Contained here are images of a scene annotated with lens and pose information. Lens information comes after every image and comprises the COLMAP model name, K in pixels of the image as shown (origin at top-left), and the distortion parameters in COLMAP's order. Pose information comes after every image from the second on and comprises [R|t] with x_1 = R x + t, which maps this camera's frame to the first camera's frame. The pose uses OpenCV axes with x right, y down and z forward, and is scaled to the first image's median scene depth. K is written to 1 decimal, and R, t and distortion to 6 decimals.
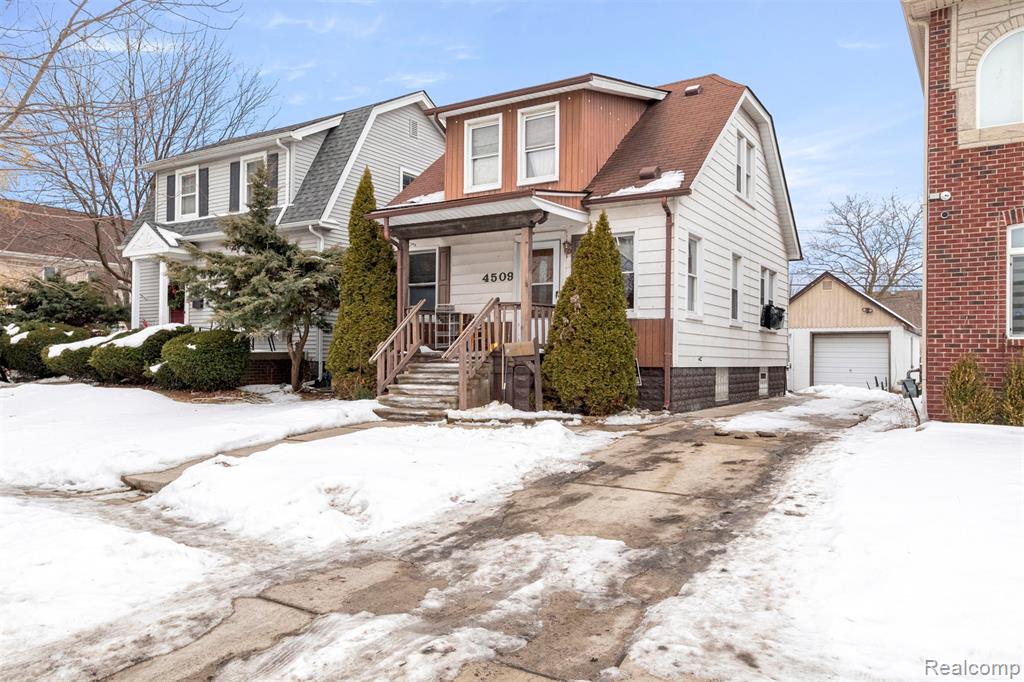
lens RADIAL K [[735.3, 0, 511.7], [0, 735.3, 340.4], [0, 0, 1]] dist [0.009352, -0.006909]
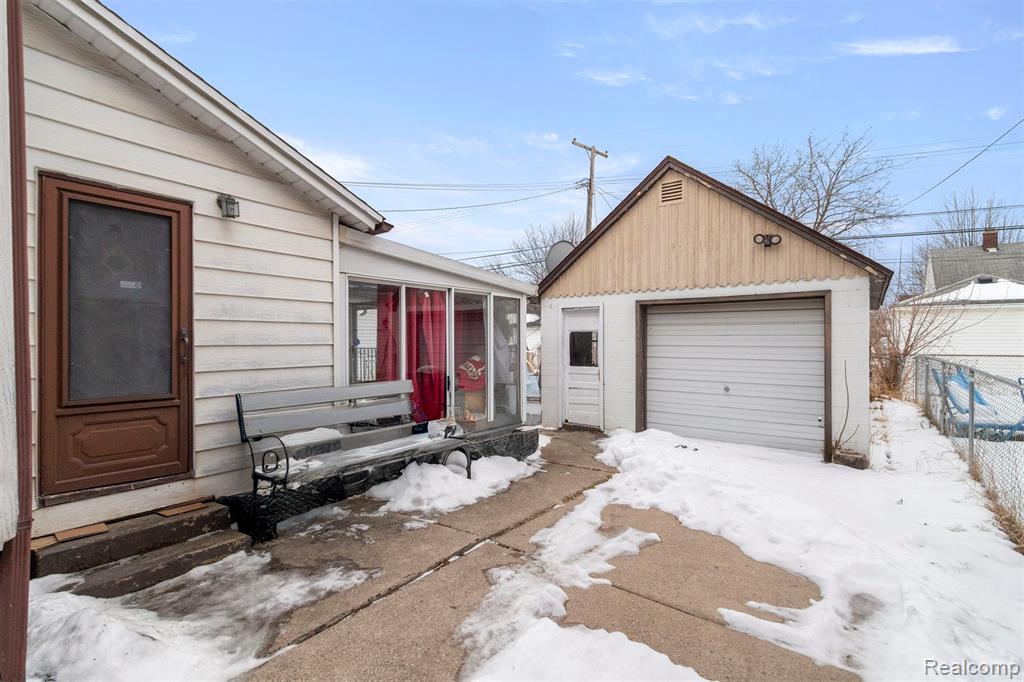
lens RADIAL K [[478.6, 0, 513.5], [0, 478.6, 345.9], [0, 0, 1]] dist [0.002391, 0.000802]
pose [[0.997375, -0.003076, -0.072349, 0.556382], [0.003761, 0.999949, 0.009329, 0.018924], [0.072317, -0.009576, 0.997336, 1.116414]]
